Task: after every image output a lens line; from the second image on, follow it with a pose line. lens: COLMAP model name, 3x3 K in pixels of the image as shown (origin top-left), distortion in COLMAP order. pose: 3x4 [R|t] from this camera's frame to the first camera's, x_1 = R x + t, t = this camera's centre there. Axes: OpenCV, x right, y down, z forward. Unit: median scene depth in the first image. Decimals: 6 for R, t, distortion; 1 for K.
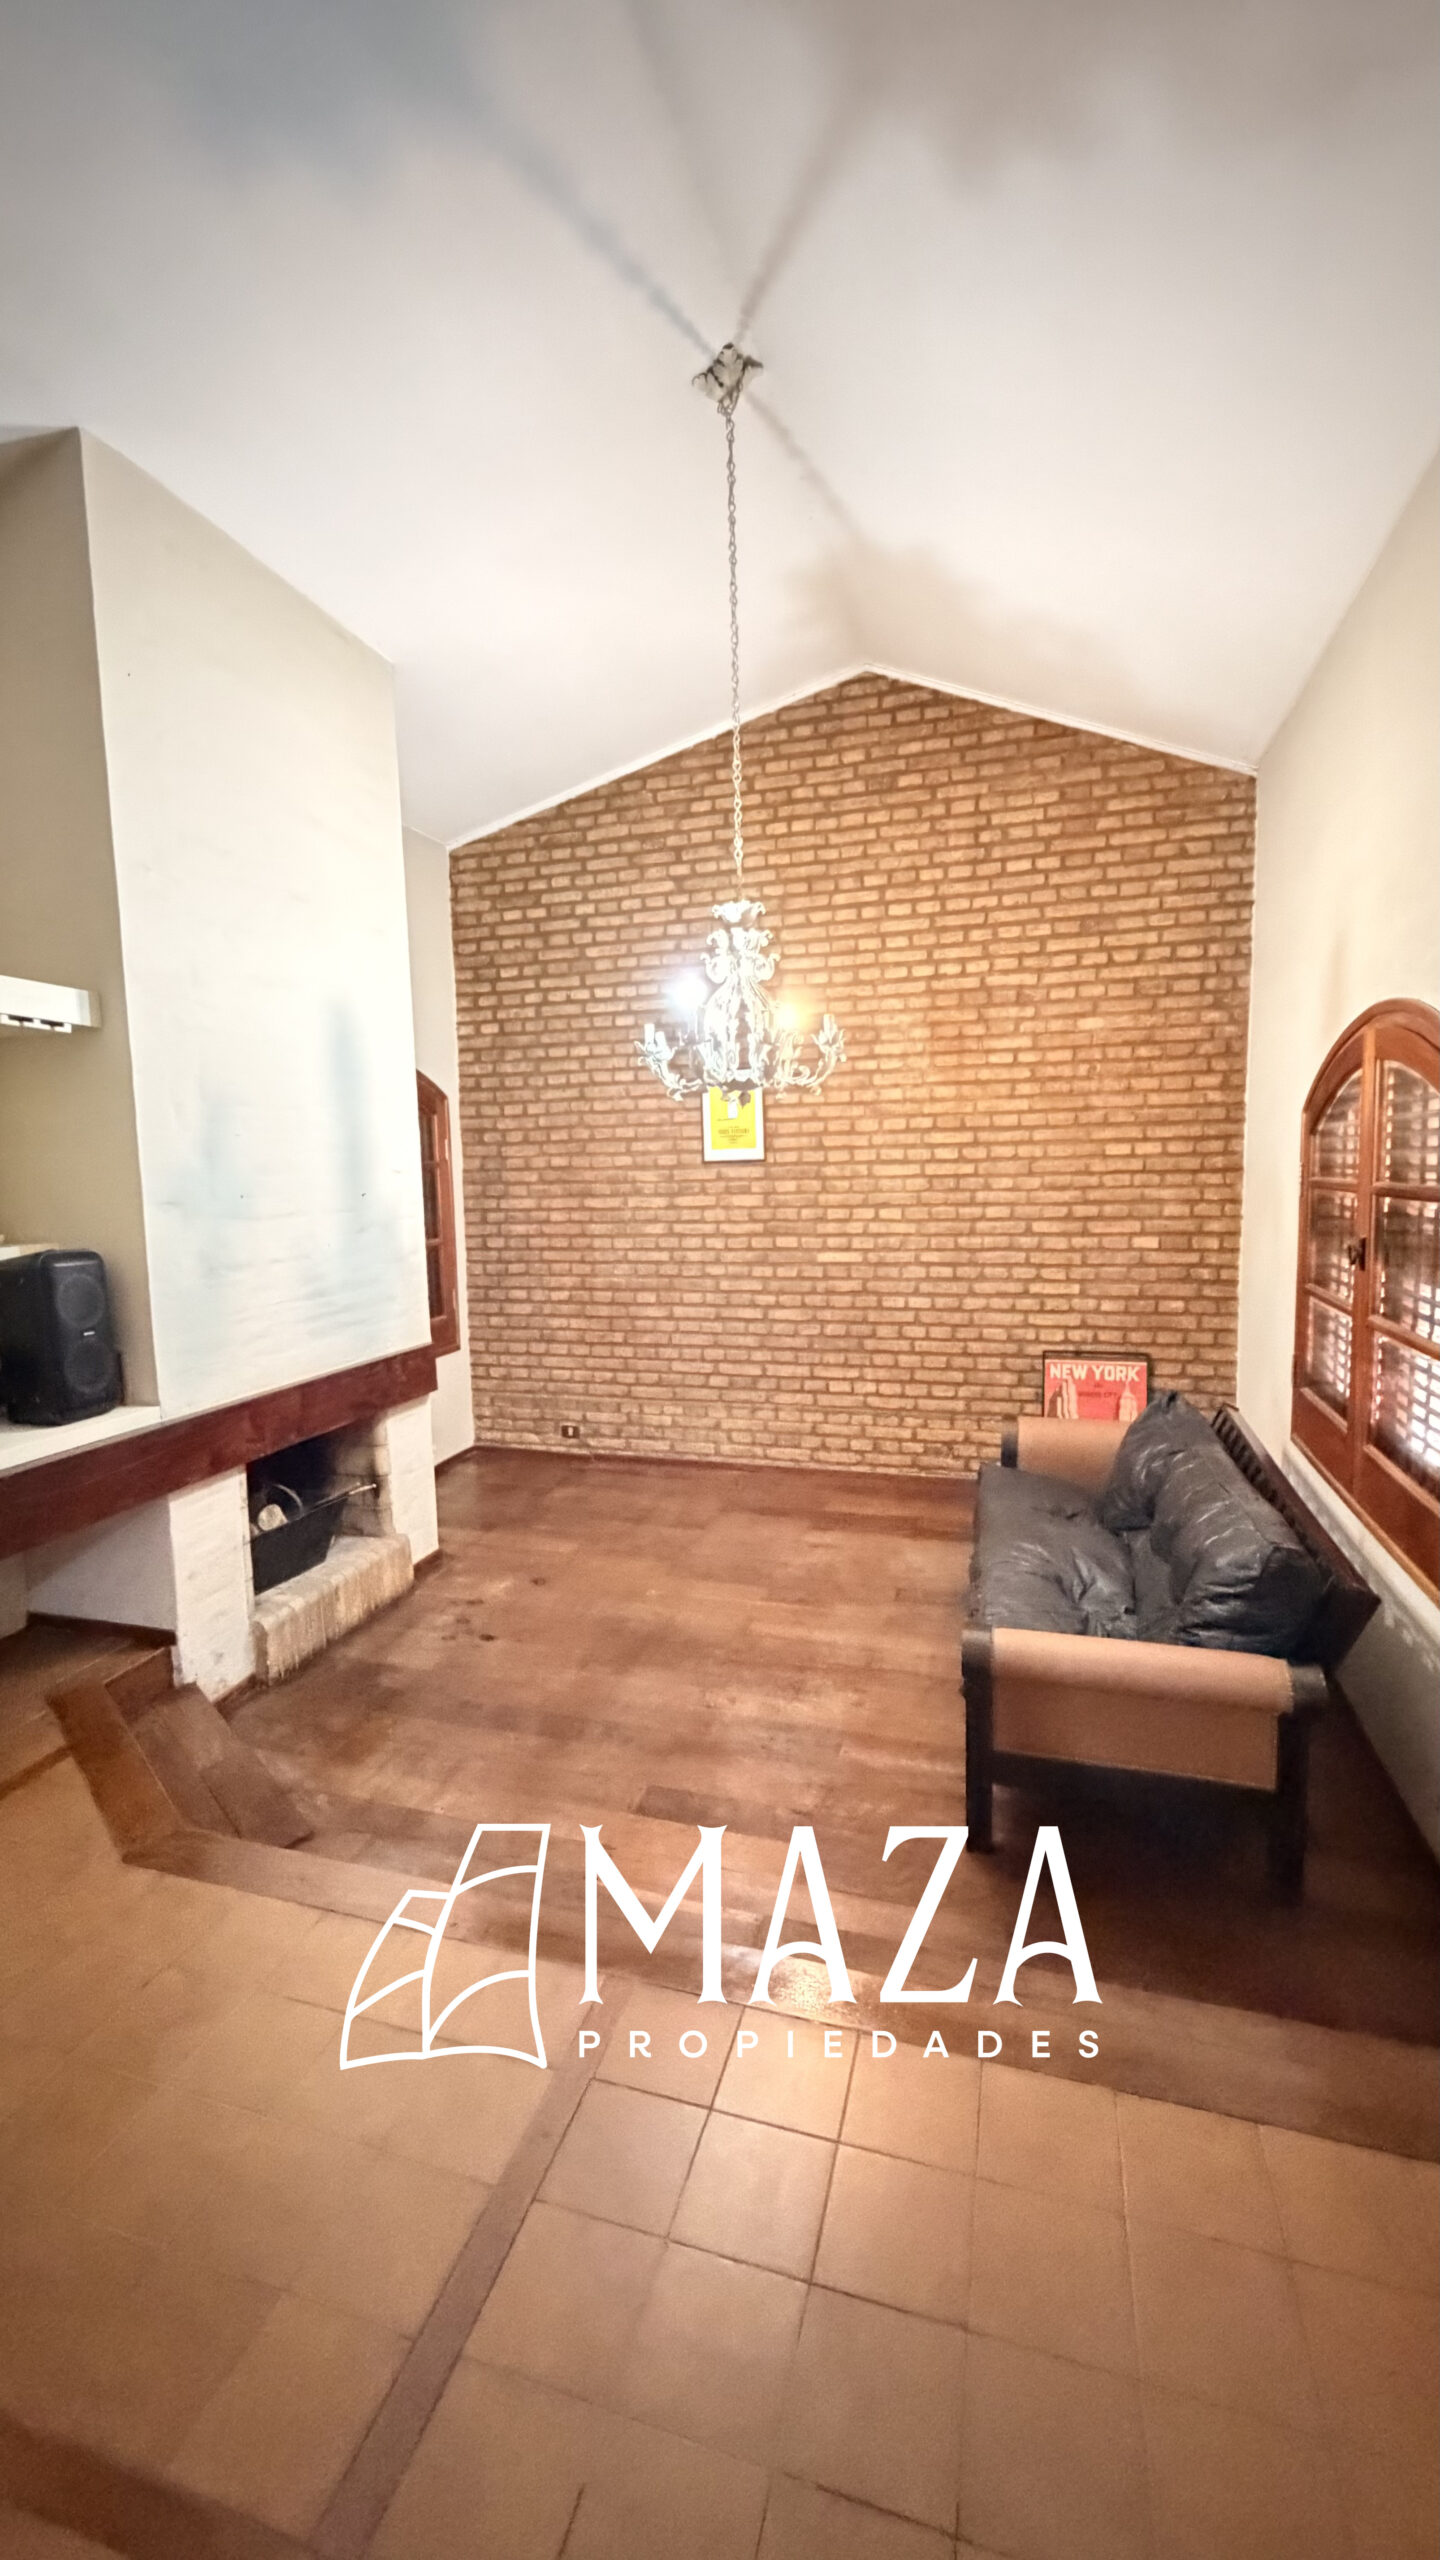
lens RADIAL K [[1027.2, 0, 725.6], [0, 1027.2, 1276.8], [0, 0, 1]] dist [0.002365, 0.000143]
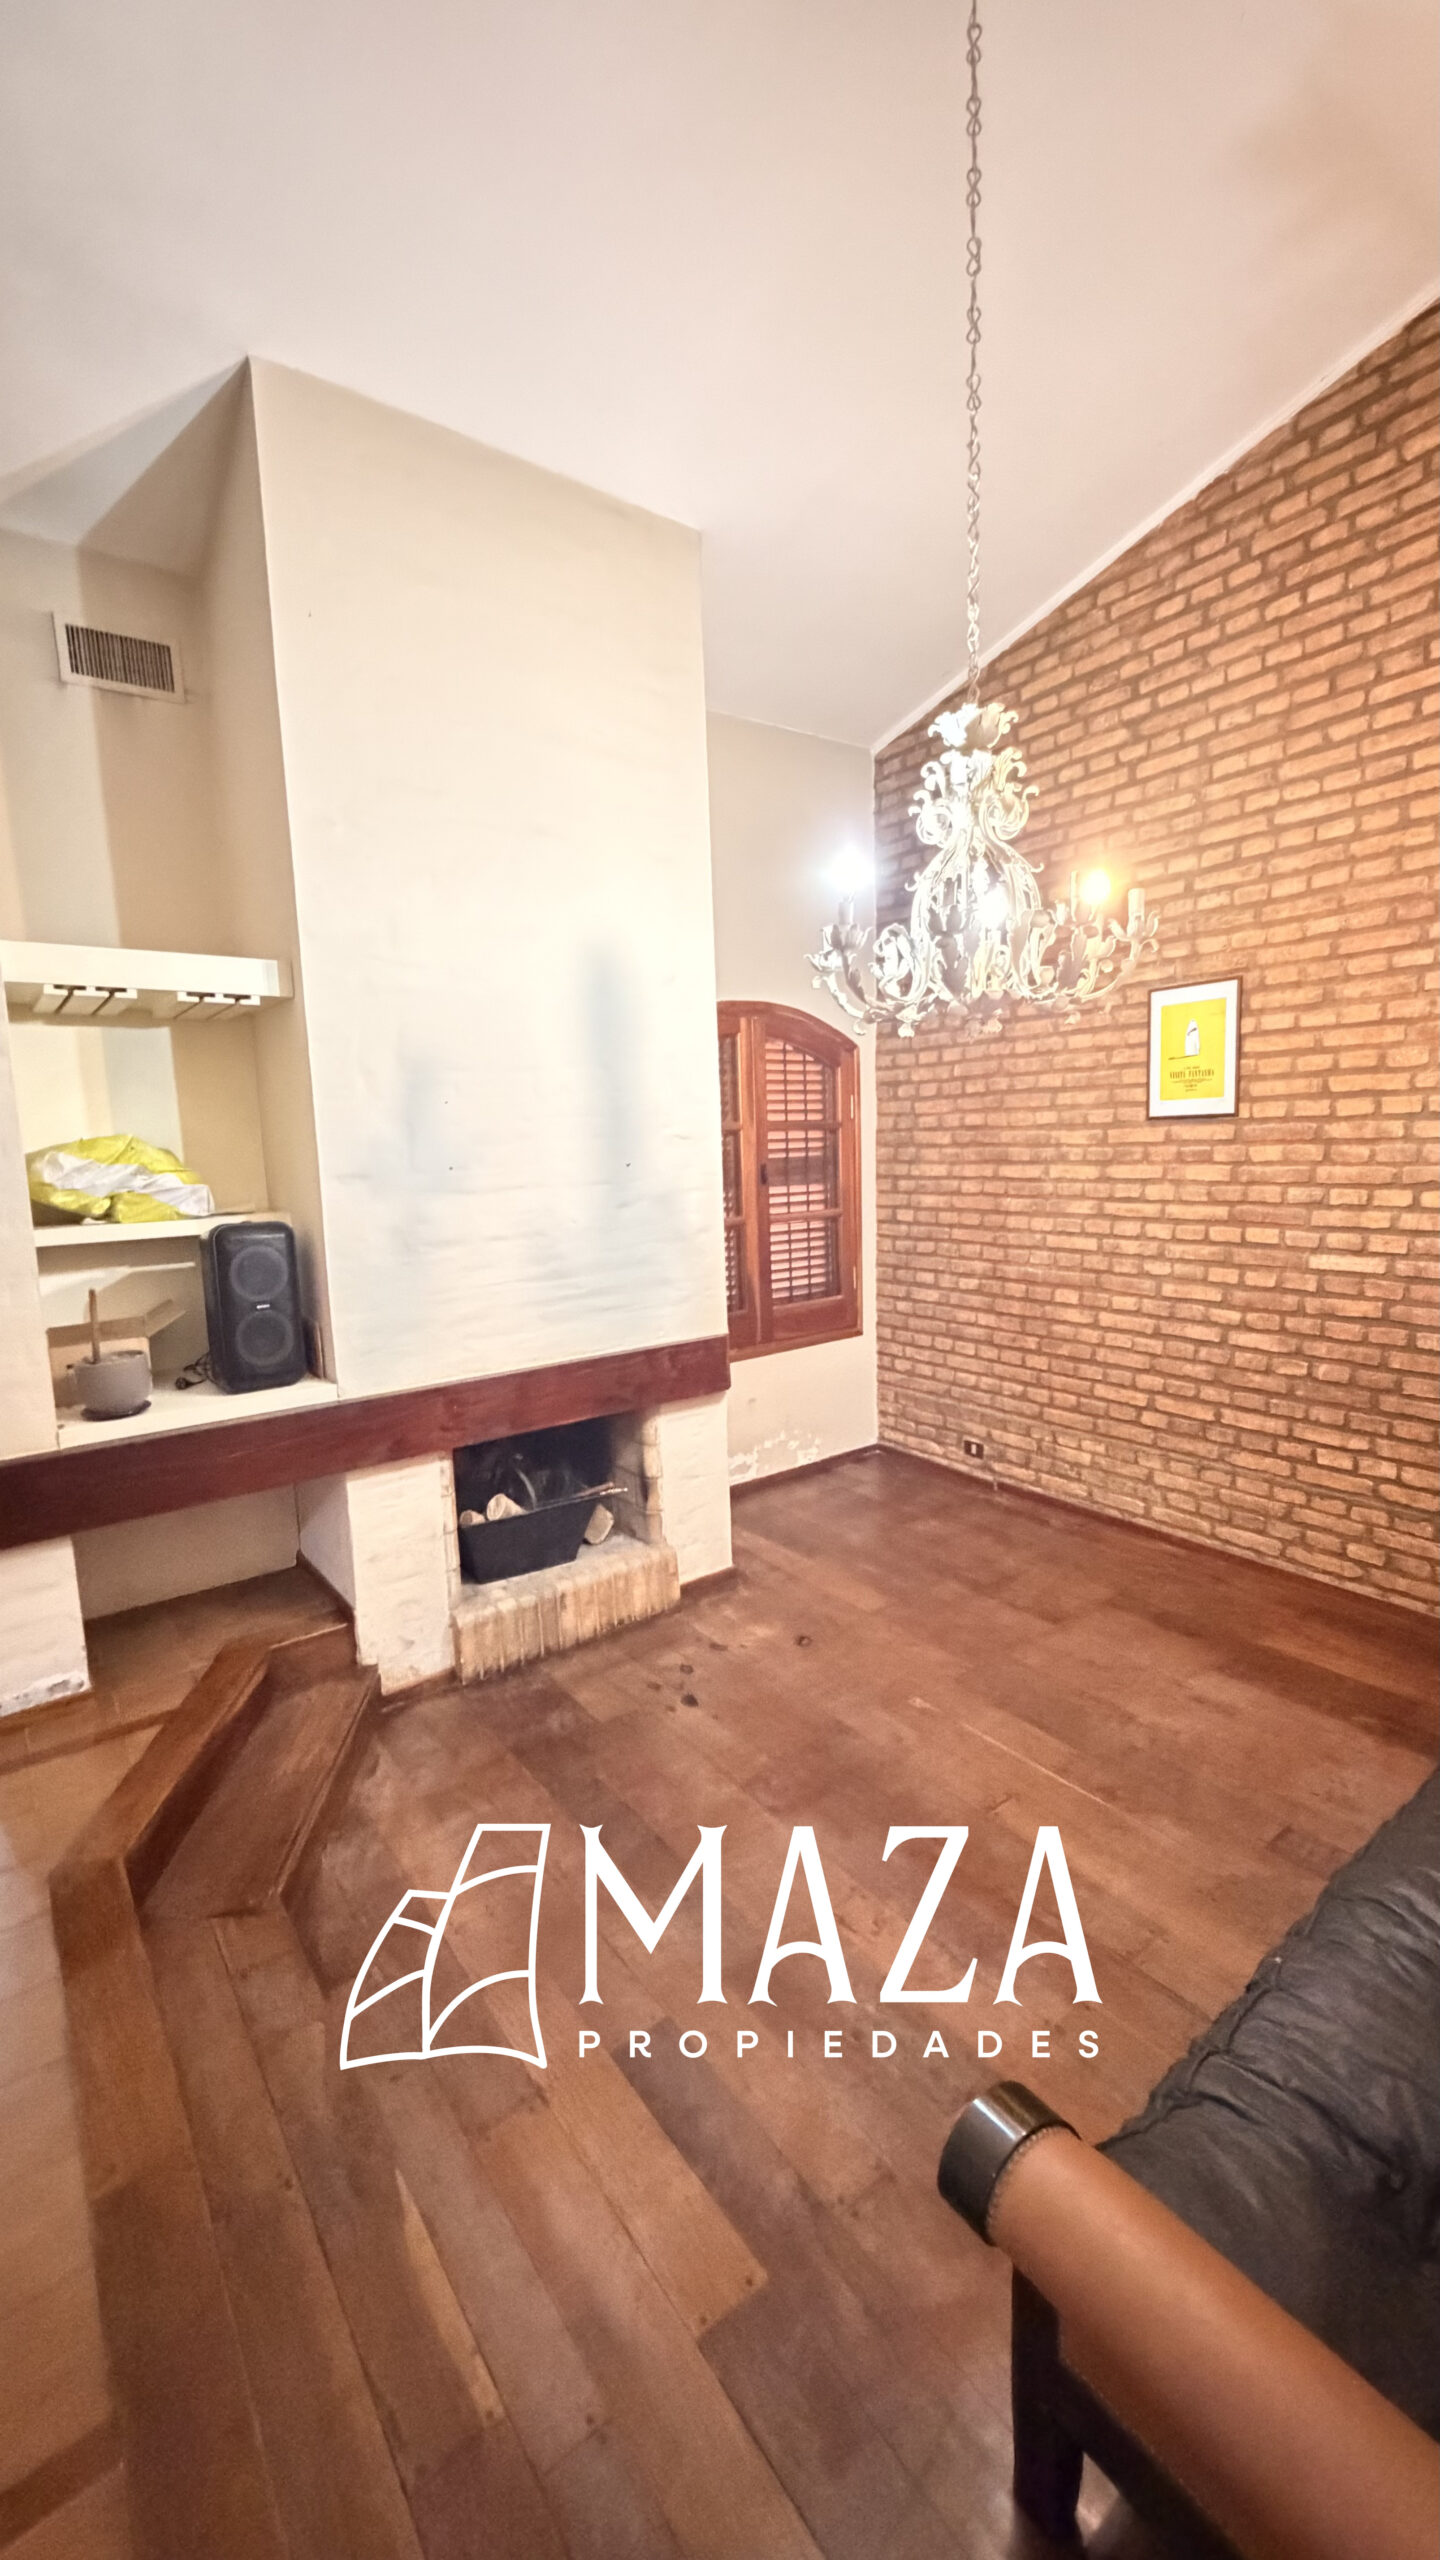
lens RADIAL K [[1027.2, 0, 718.5], [0, 1027.2, 1275.0], [0, 0, 1]] dist [0.002365, 0.000143]
pose [[0.805283, 0.077365, -0.587821, 0.175212], [-0.050479, 0.996796, 0.062038, -0.032251], [0.590737, -0.020286, 0.806609, 0.242859]]
